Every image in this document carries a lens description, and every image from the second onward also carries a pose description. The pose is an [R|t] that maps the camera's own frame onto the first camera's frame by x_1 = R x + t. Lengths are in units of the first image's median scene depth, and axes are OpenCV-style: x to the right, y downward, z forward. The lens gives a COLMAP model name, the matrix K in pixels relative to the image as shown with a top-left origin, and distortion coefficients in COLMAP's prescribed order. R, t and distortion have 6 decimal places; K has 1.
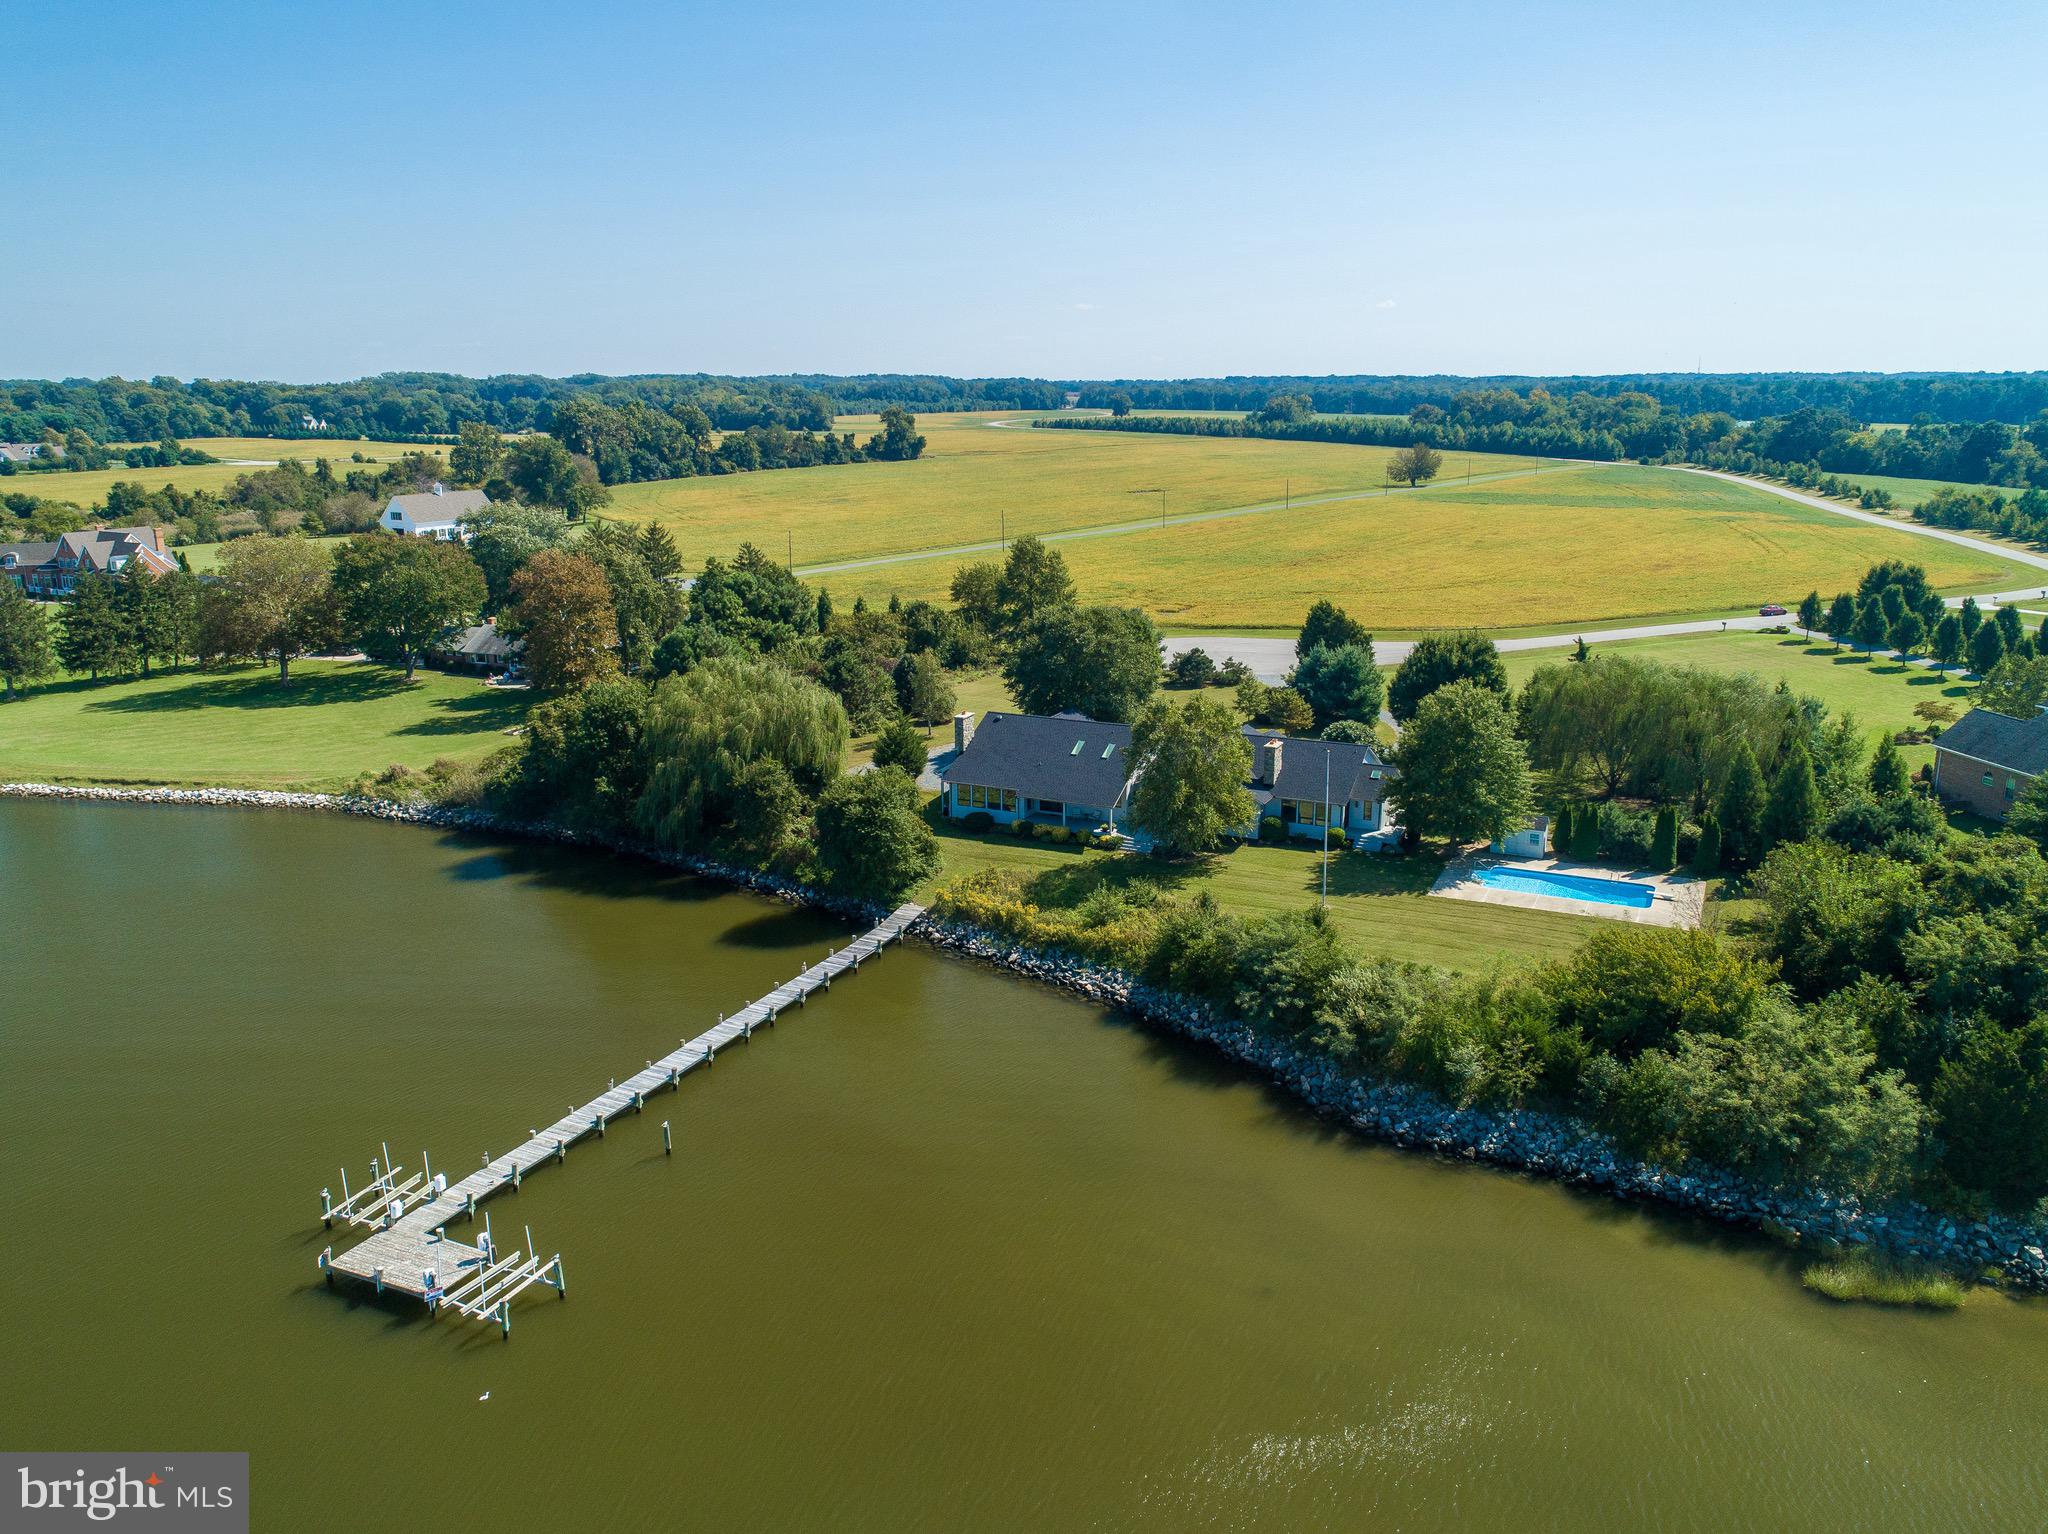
lens RADIAL K [[1525.0, 0, 1024.0], [0, 1525.0, 767.0], [0, 0, 1]] dist [0.015545, 0.004410]
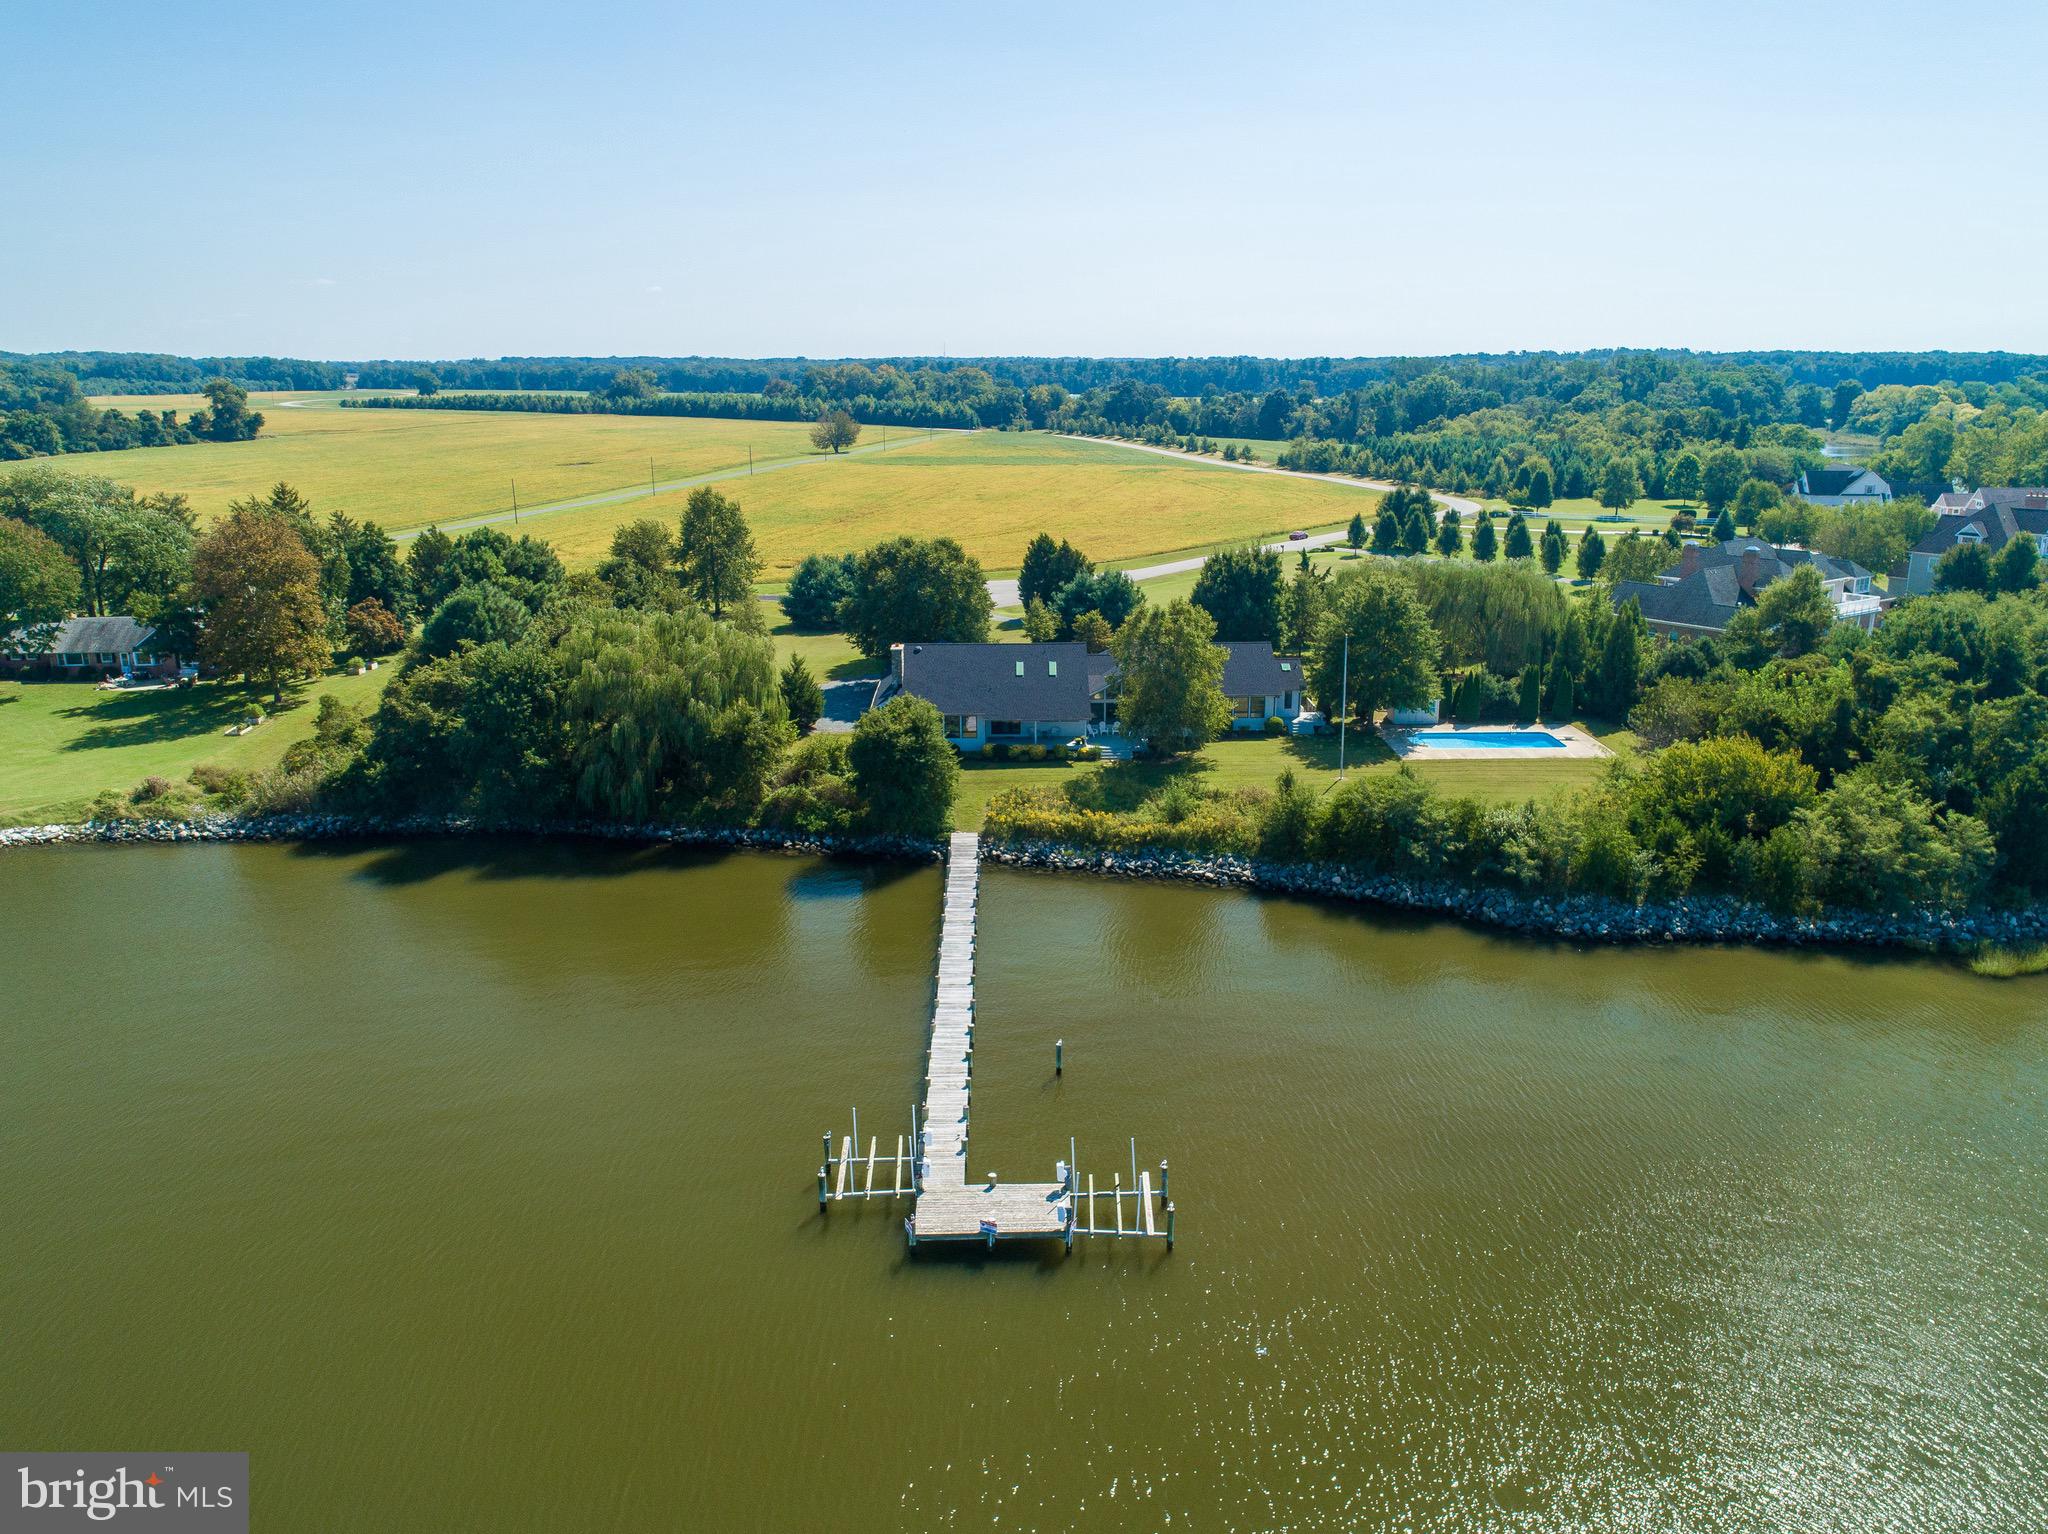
lens RADIAL K [[1525.0, 0, 1024.0], [0, 1525.0, 767.0], [0, 0, 1]] dist [0.015545, 0.004410]
pose [[0.896548, -0.113033, 0.428281, -0.328726], [0.108699, 0.993471, 0.034653, 0.014245], [-0.429401, 0.015485, 0.902981, 0.075578]]
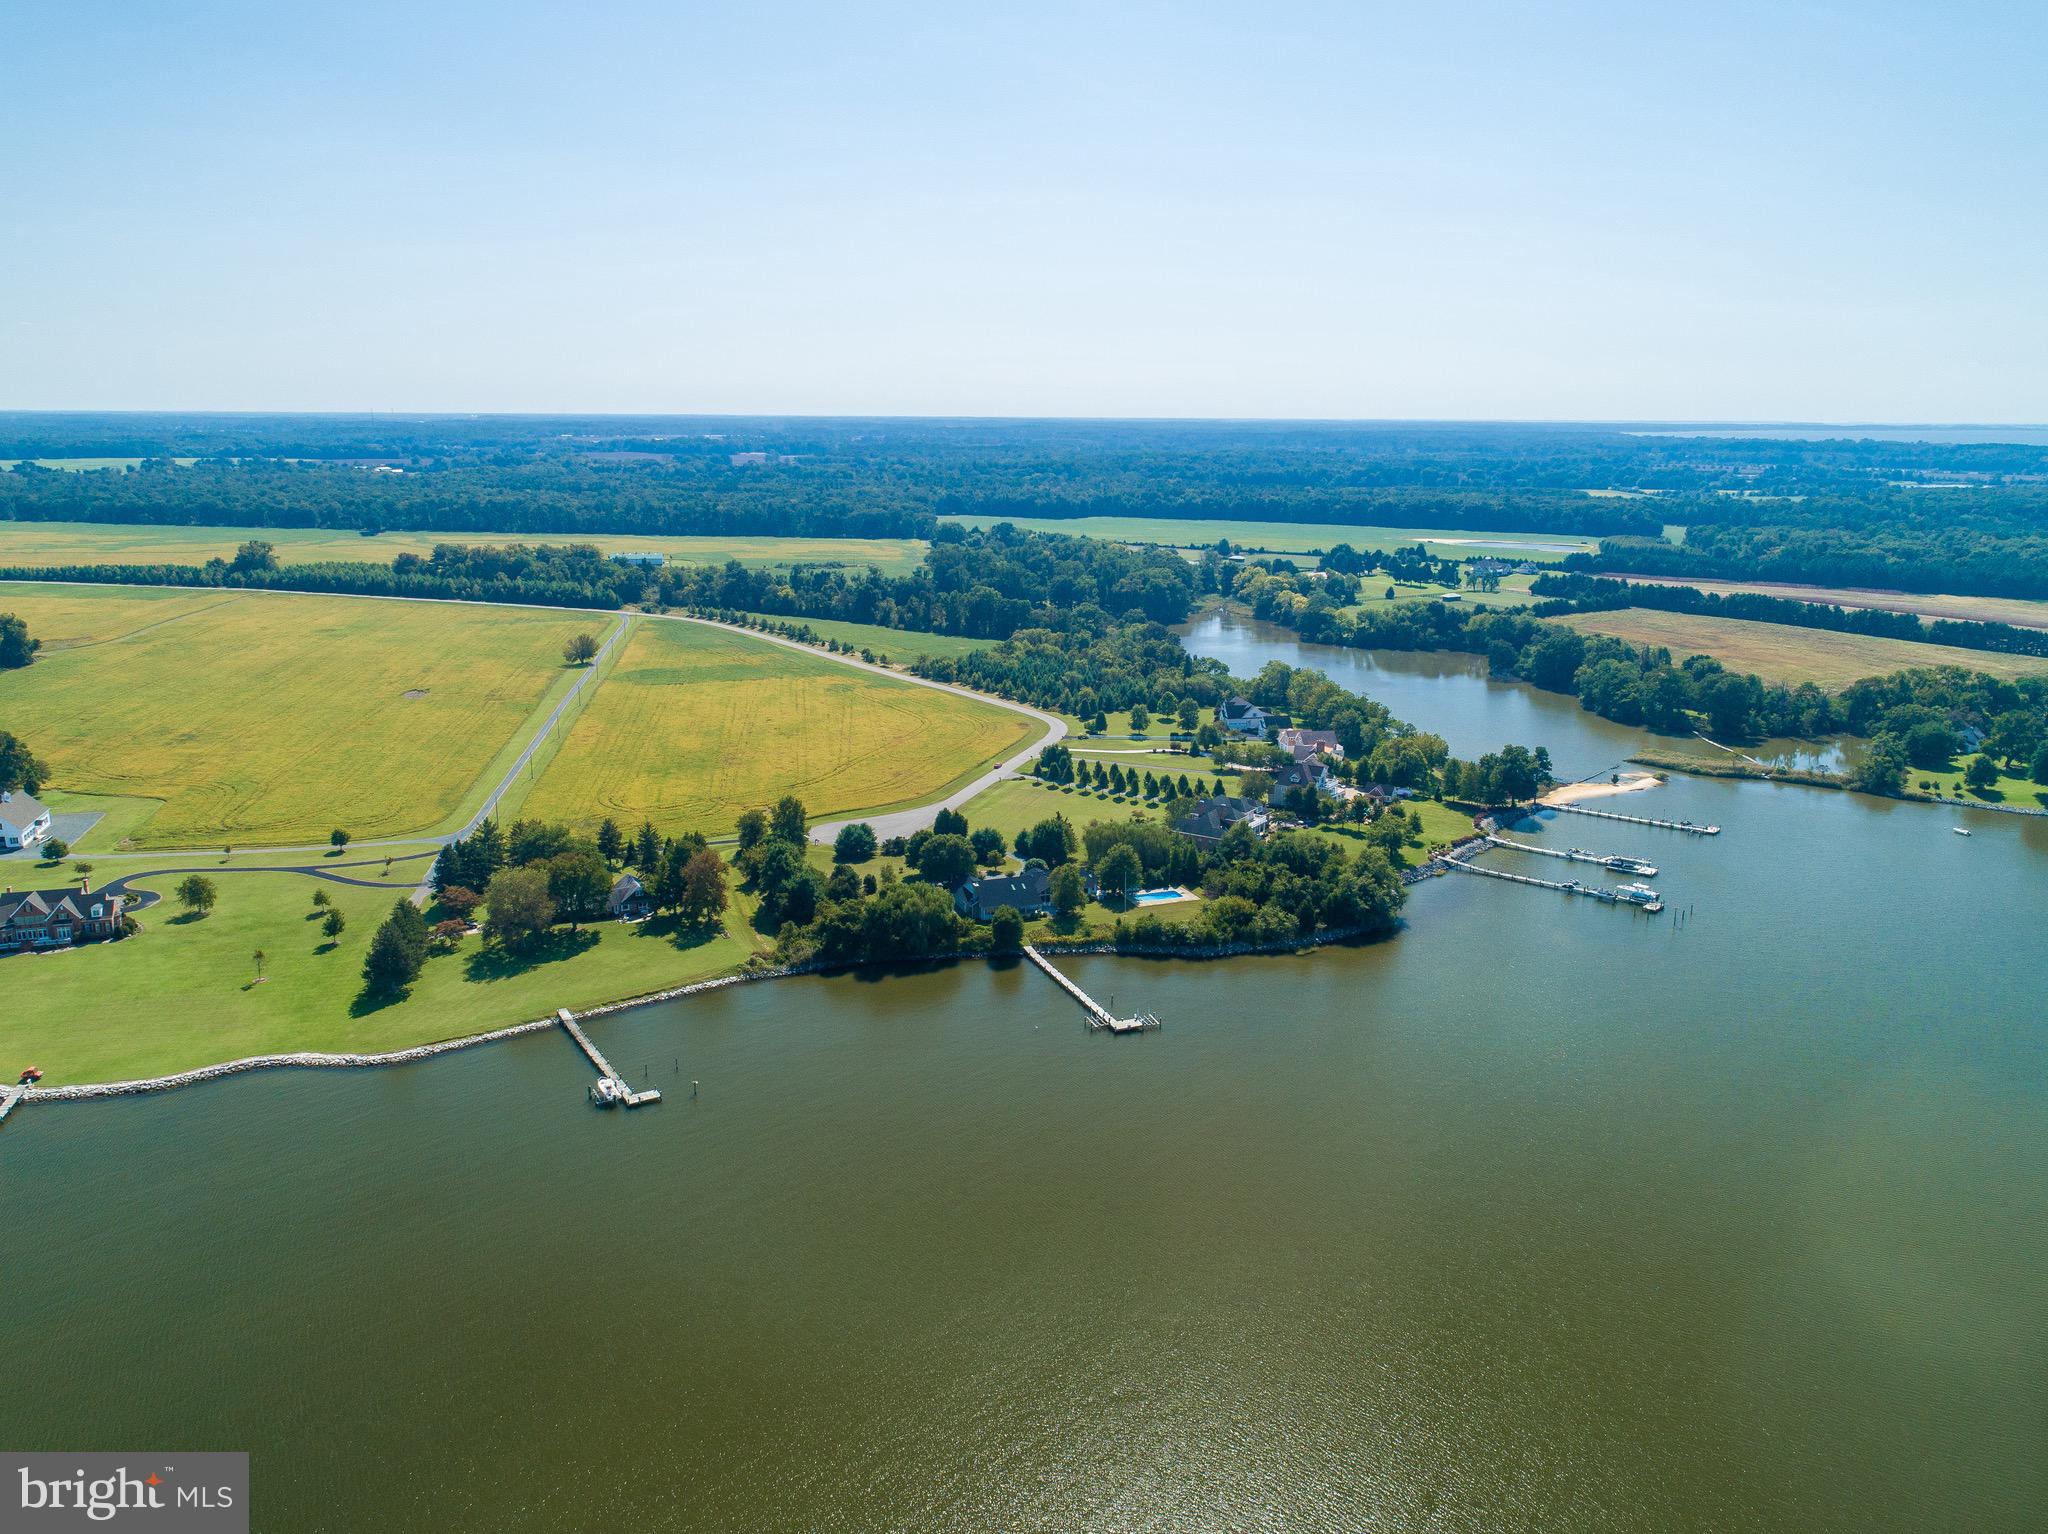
lens RADIAL K [[1525.0, 0, 1024.0], [0, 1525.0, 767.0], [0, 0, 1]] dist [0.015545, 0.004410]
pose [[0.684402, -0.155001, 0.712439, -1.663384], [0.169858, 0.984151, 0.050942, -0.320342], [-0.709044, 0.086149, 0.699883, -0.910350]]
